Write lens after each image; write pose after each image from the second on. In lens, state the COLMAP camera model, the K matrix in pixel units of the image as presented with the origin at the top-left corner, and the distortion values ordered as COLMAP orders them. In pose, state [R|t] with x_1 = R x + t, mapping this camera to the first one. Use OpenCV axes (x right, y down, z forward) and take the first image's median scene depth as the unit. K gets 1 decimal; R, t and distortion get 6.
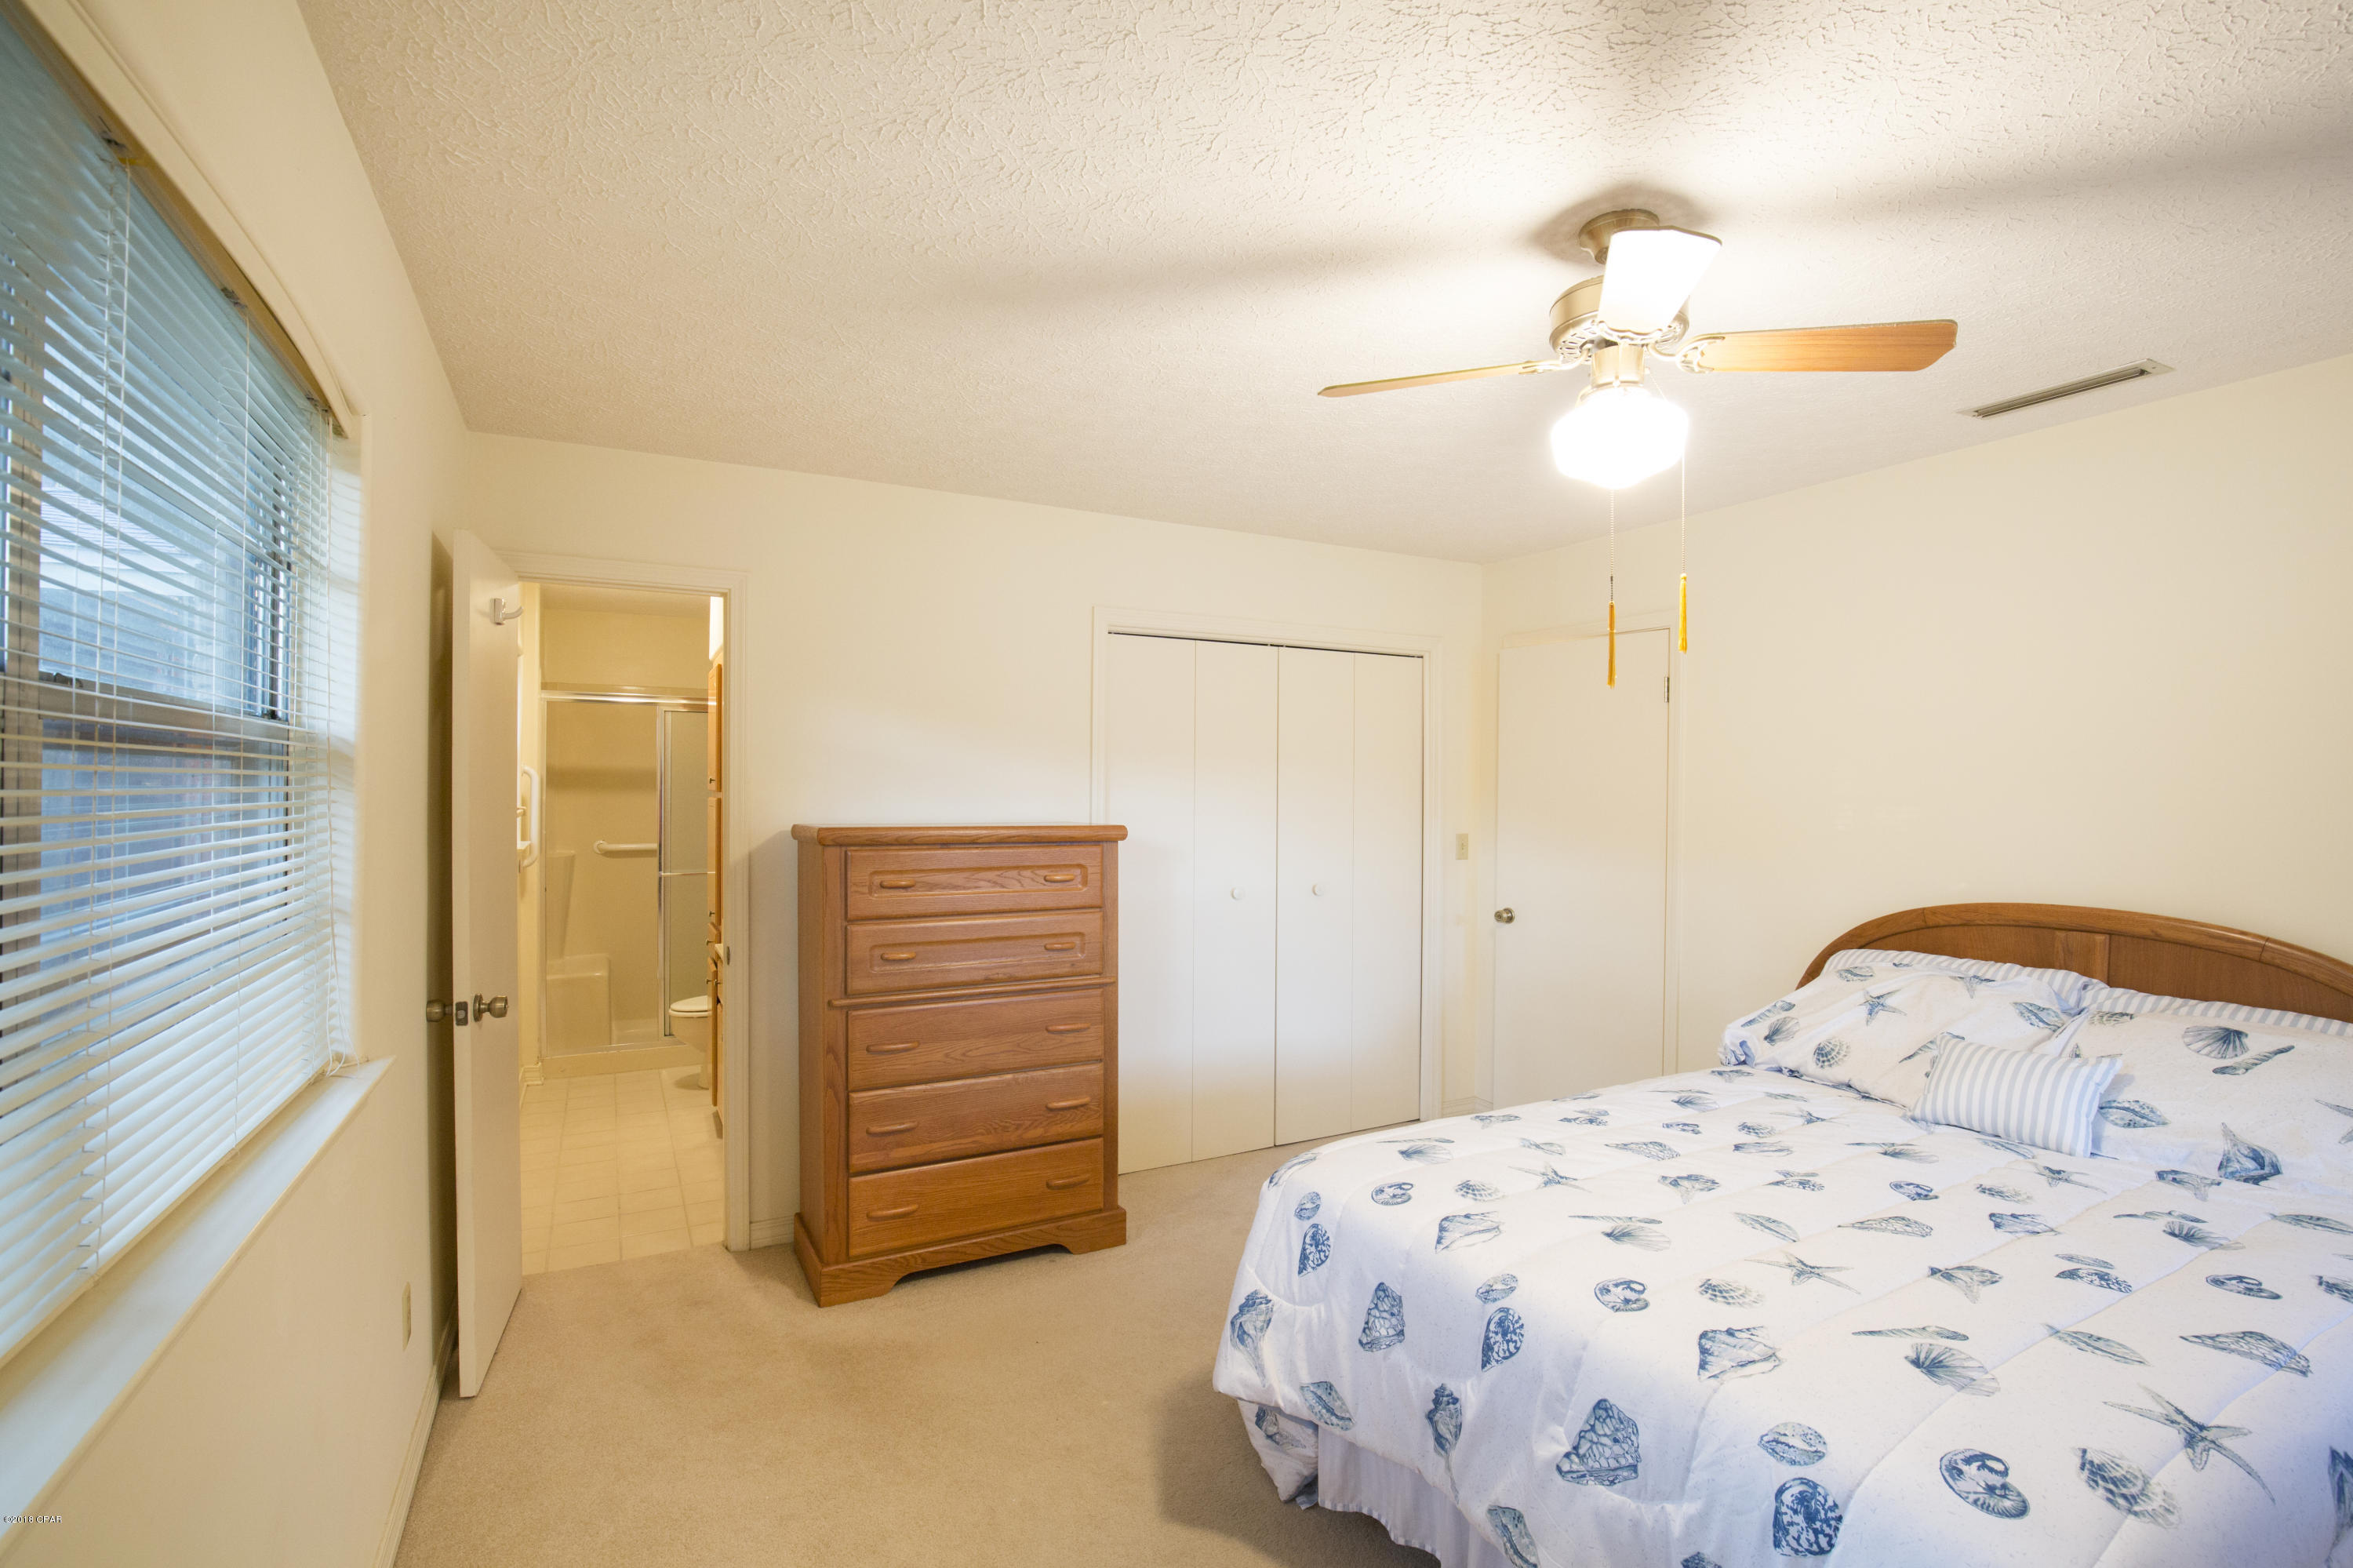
lens RADIAL K [[1077.5, 0, 1181.1], [0, 1077.5, 787.4], [0, 0, 1]] dist [-0.034599, 0.005301]
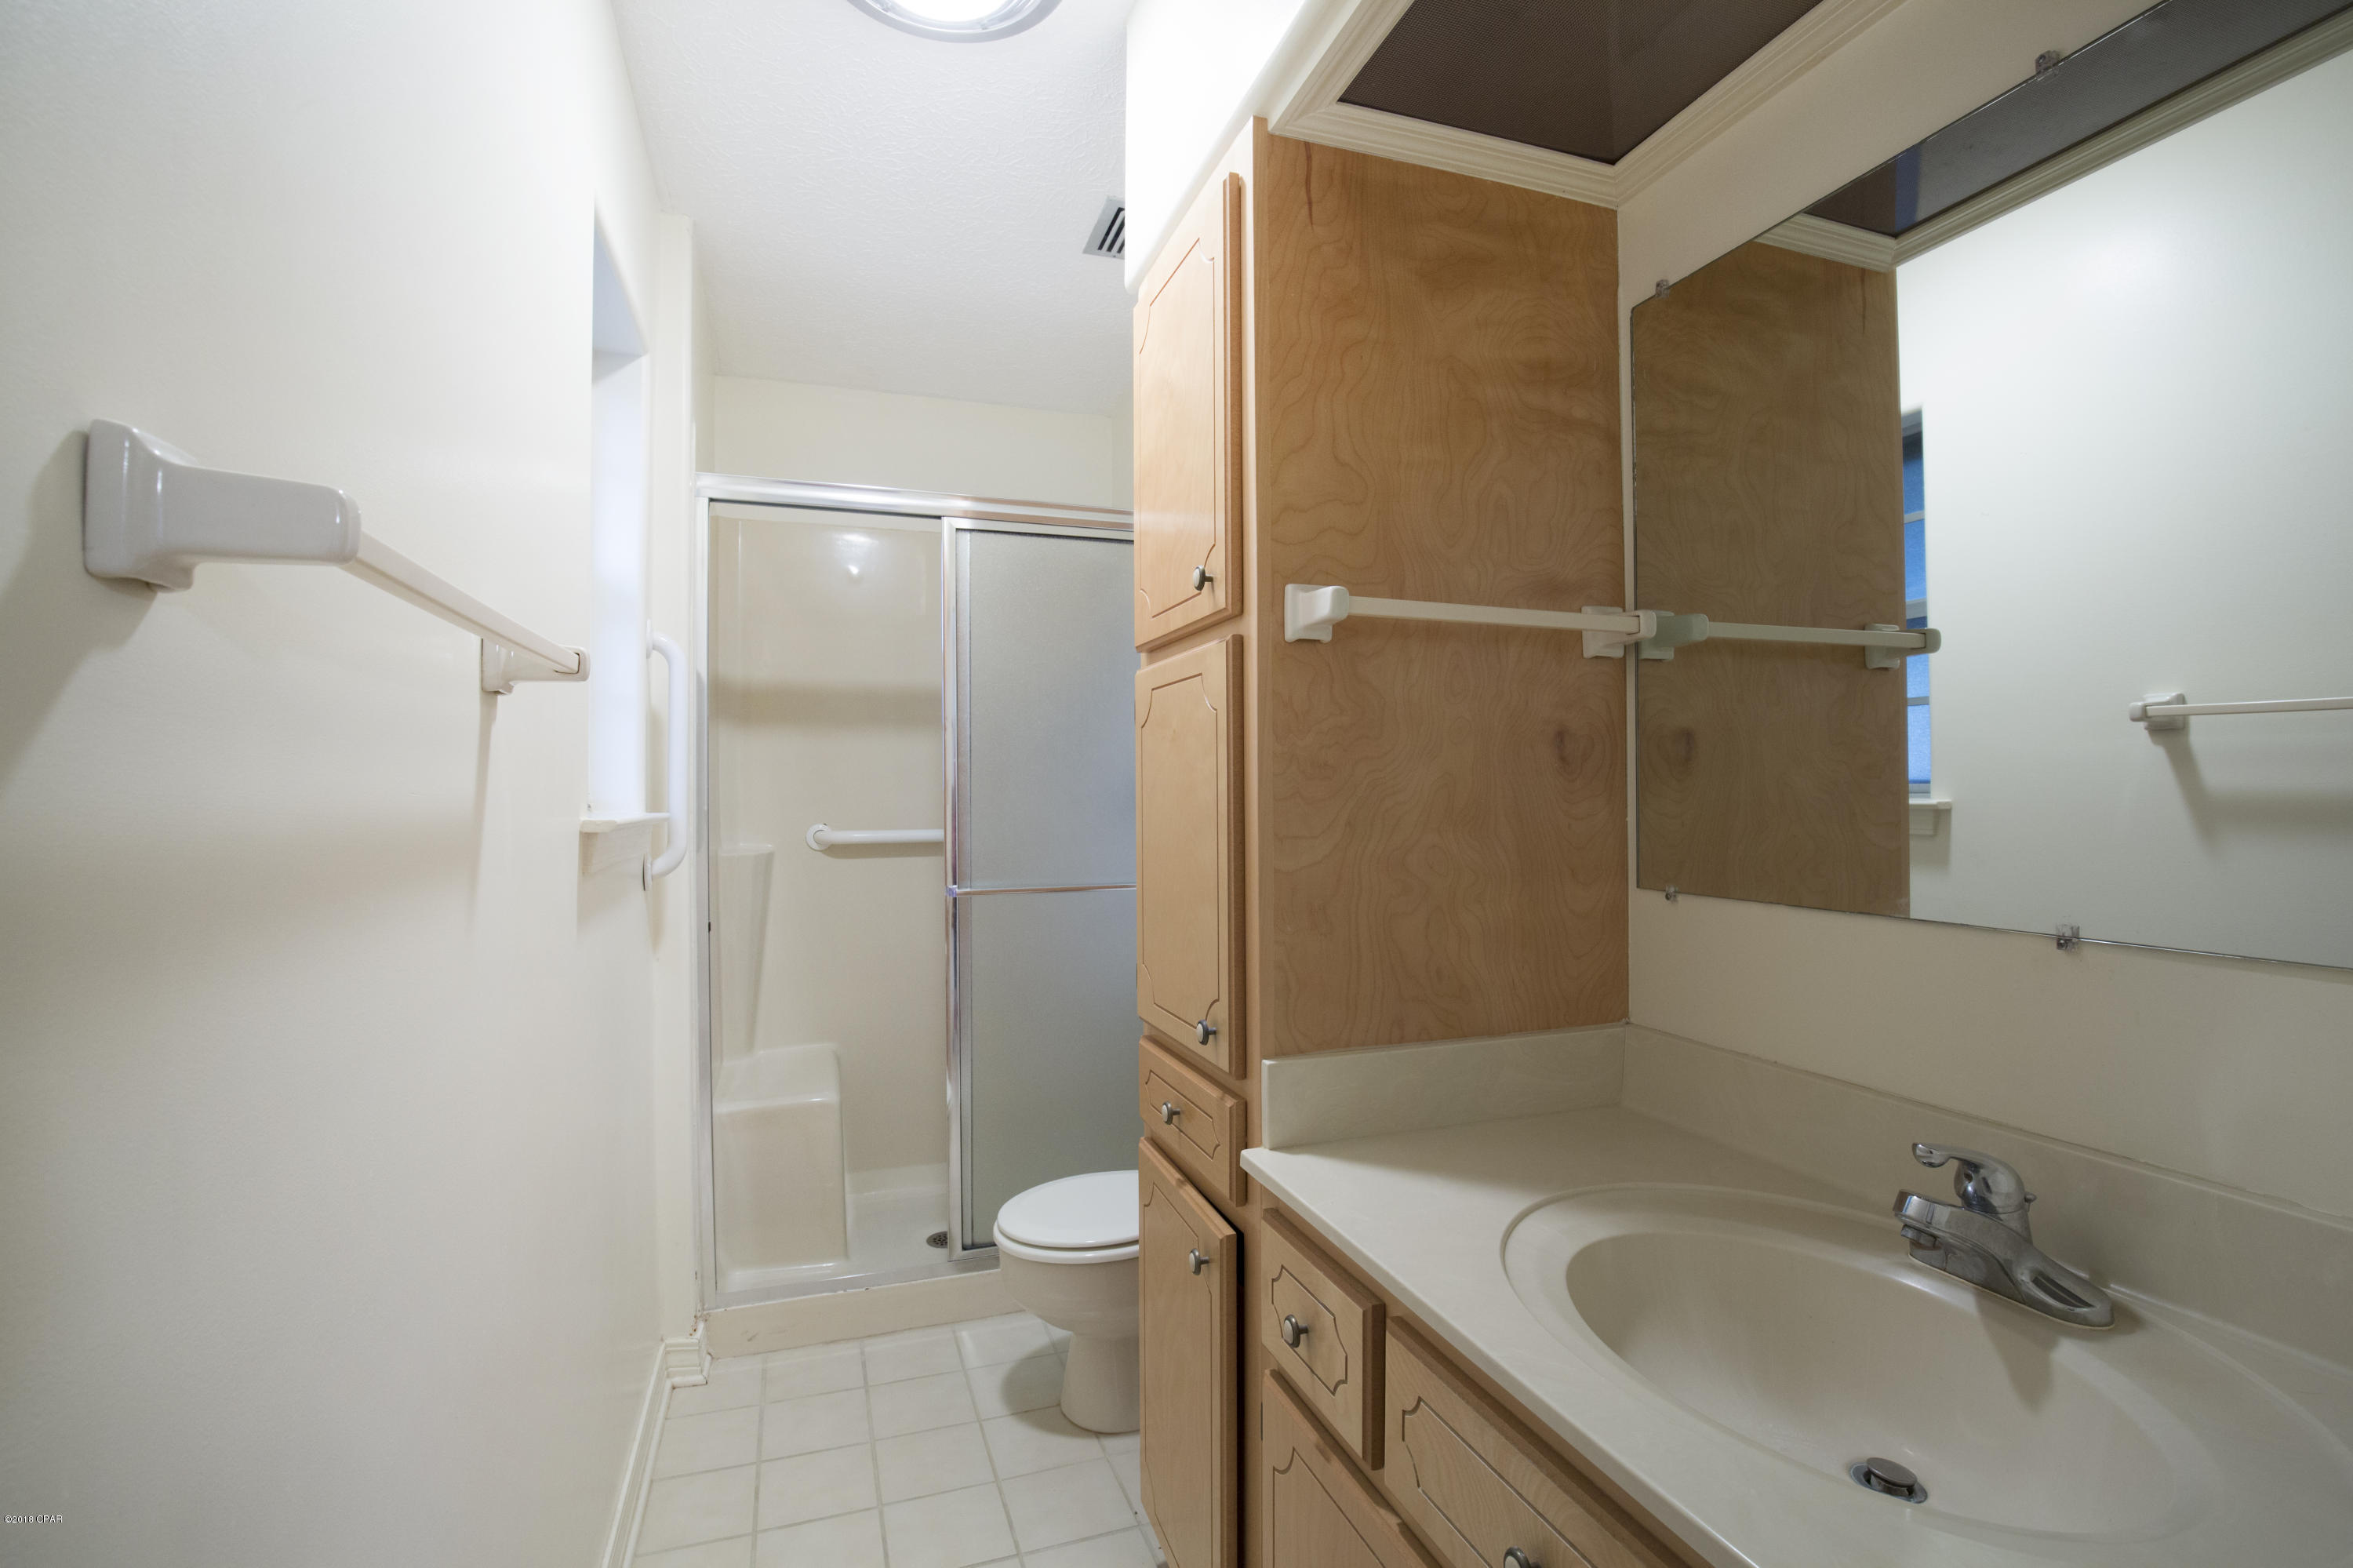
lens RADIAL K [[1077.5, 0, 1181.1], [0, 1077.5, 787.4], [0, 0, 1]] dist [-0.034599, 0.005301]
pose [[0.988652, -0.004942, -0.150141, -0.310829], [0.004641, 0.999986, -0.002355, 0.035729], [0.150150, 0.001631, 0.988662, 0.543394]]
